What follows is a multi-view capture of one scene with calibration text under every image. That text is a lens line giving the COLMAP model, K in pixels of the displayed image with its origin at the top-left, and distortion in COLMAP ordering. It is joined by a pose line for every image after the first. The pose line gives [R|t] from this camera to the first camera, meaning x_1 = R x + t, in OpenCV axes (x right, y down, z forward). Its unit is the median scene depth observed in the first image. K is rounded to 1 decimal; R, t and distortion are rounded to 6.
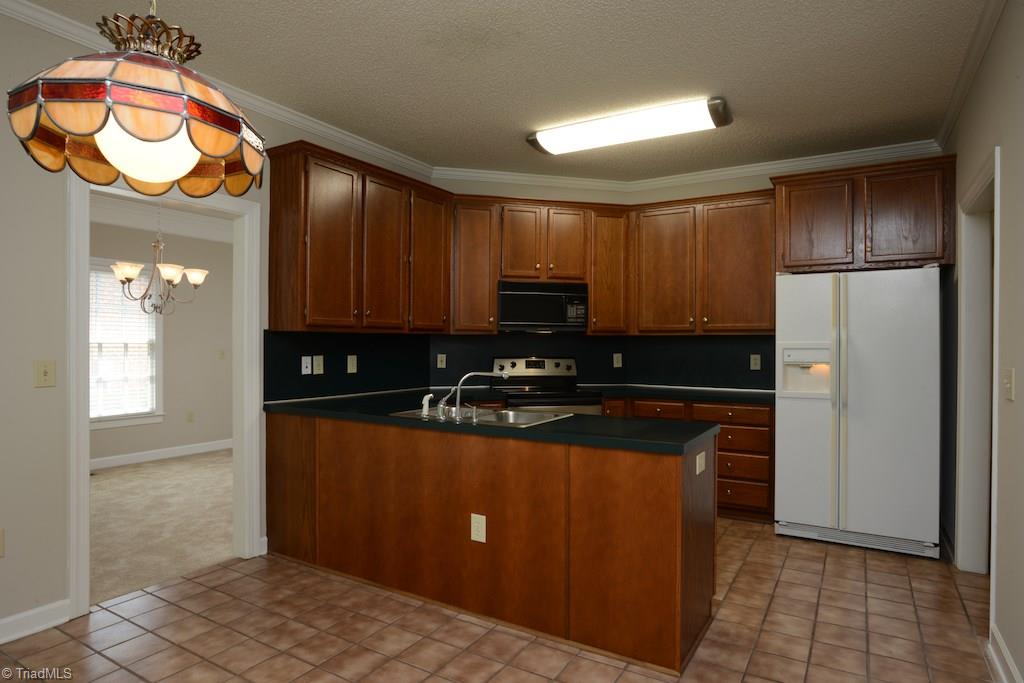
lens RADIAL K [[584.5, 0, 512.6], [0, 584.5, 345.5], [0, 0, 1]] dist [-0.022095, 0.001511]
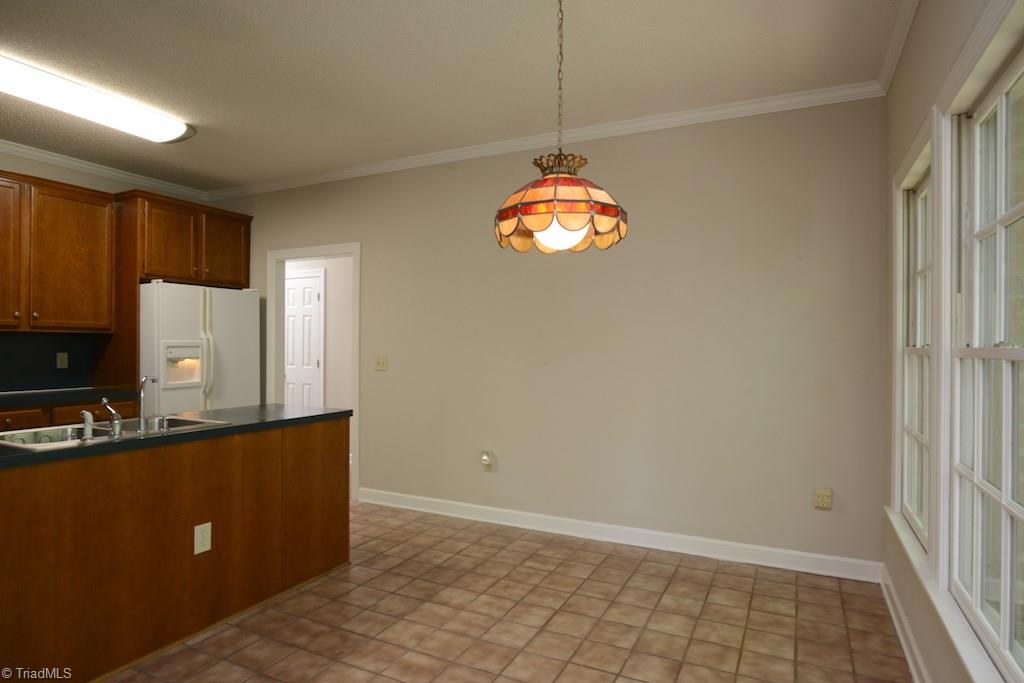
lens RADIAL K [[584.5, 0, 508.9], [0, 584.5, 341.4], [0, 0, 1]] dist [-0.022095, 0.001511]
pose [[-0.077026, 0.001494, 0.997028, -0.703551], [-0.001433, 0.999998, -0.001609, -0.003375], [-0.997028, -0.001553, -0.077023, 0.393112]]
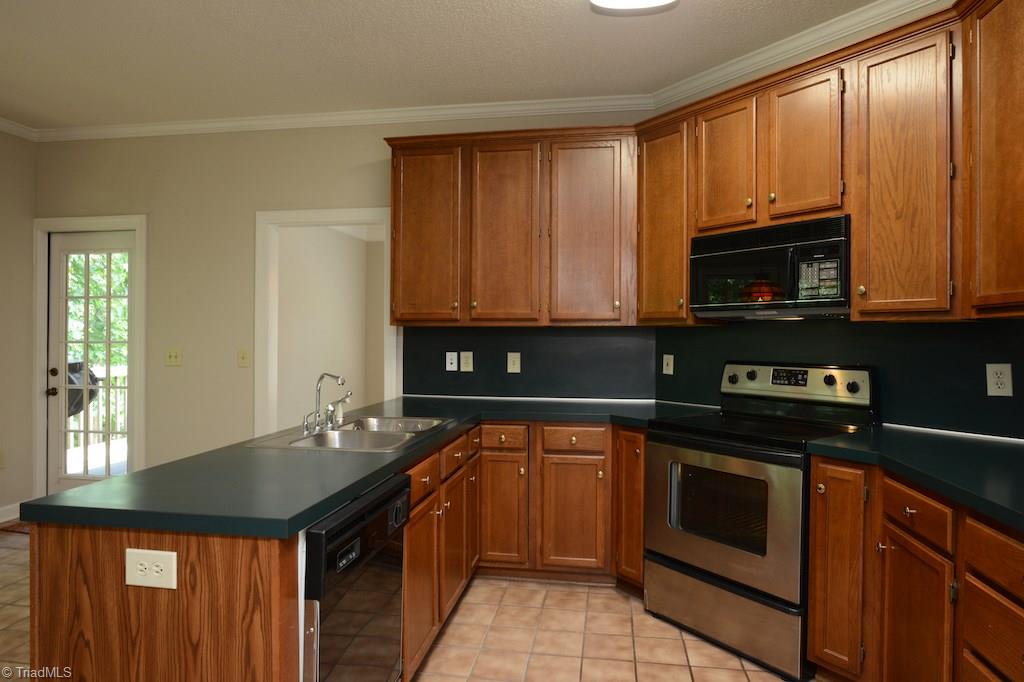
lens RADIAL K [[584.5, 0, 510.7], [0, 584.5, 341.4], [0, 0, 1]] dist [-0.022095, 0.001511]
pose [[0.422458, 0.000613, -0.906382, 0.482254], [-0.009735, 0.999945, -0.003861, 0.003372], [0.906330, 0.010455, 0.422441, 0.591776]]
